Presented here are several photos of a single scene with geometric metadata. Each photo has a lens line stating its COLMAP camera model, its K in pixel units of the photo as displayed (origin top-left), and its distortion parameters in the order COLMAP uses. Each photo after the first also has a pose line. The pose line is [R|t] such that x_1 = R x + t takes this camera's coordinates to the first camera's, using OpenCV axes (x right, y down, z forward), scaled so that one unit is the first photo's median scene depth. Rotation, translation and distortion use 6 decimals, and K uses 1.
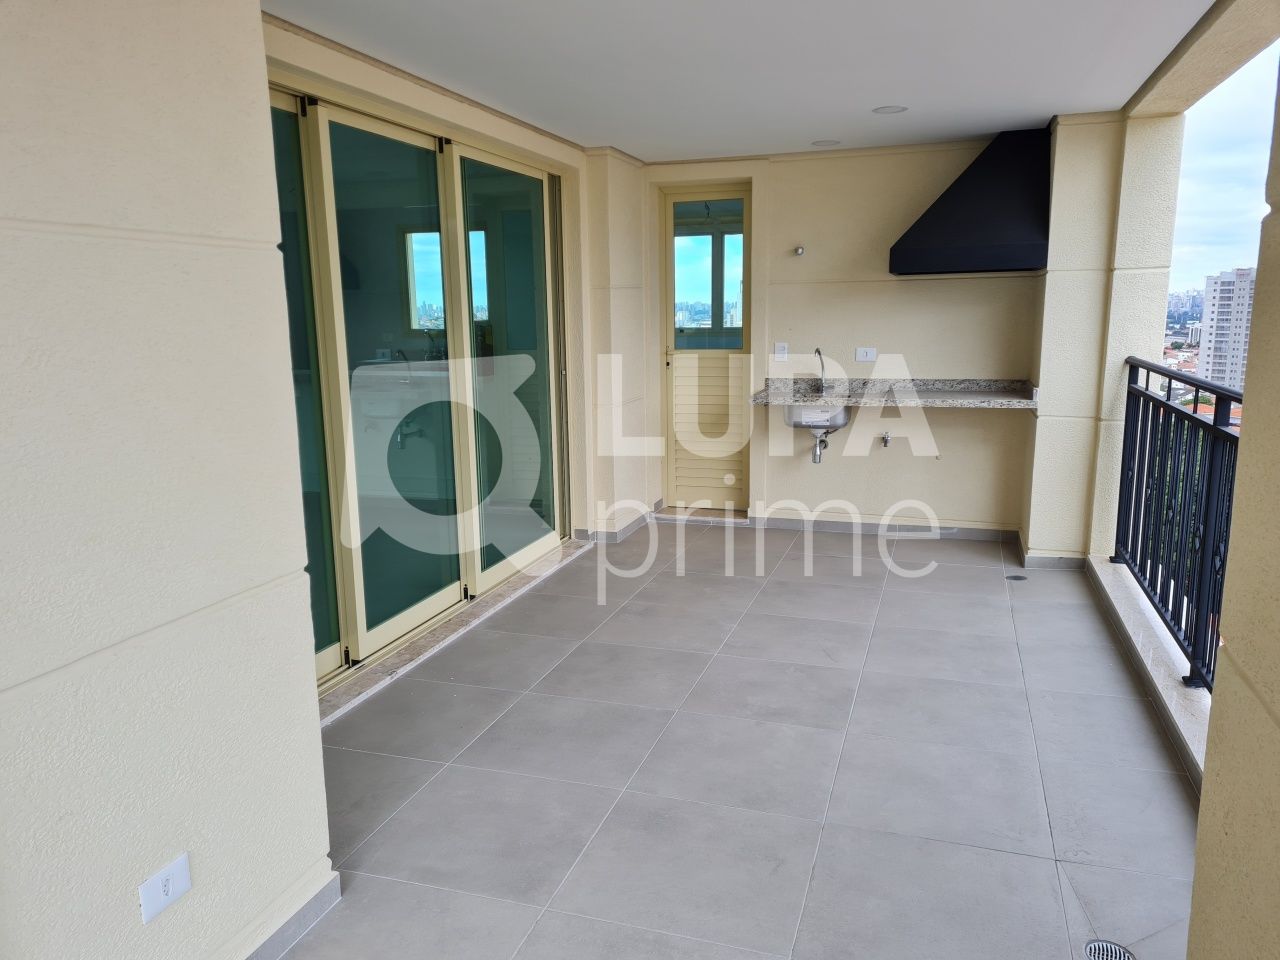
lens RADIAL K [[946.4, 0, 640.0], [0, 946.4, 480.0], [0, 0, 1]] dist [0.004697, -0.000903]
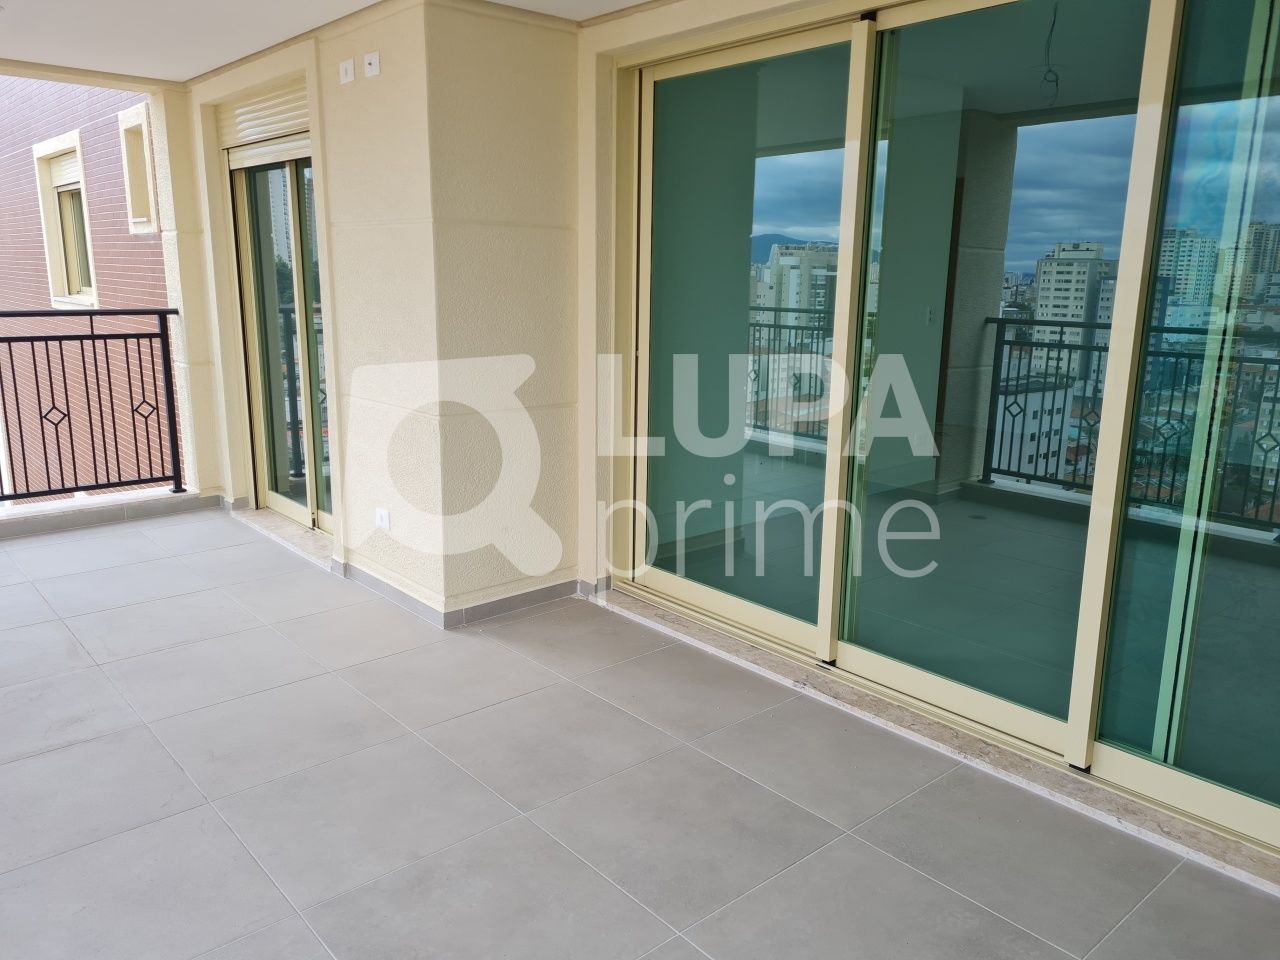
lens RADIAL K [[937.6, 0, 640.0], [0, 937.6, 480.0], [0, 0, 1]] dist [-0.052273, 0.000015]
pose [[-0.519854, 0.189782, -0.832907, 0.467822], [-0.158605, 0.936615, 0.312405, -0.203640], [0.839402, 0.294508, -0.456803, 1.156187]]
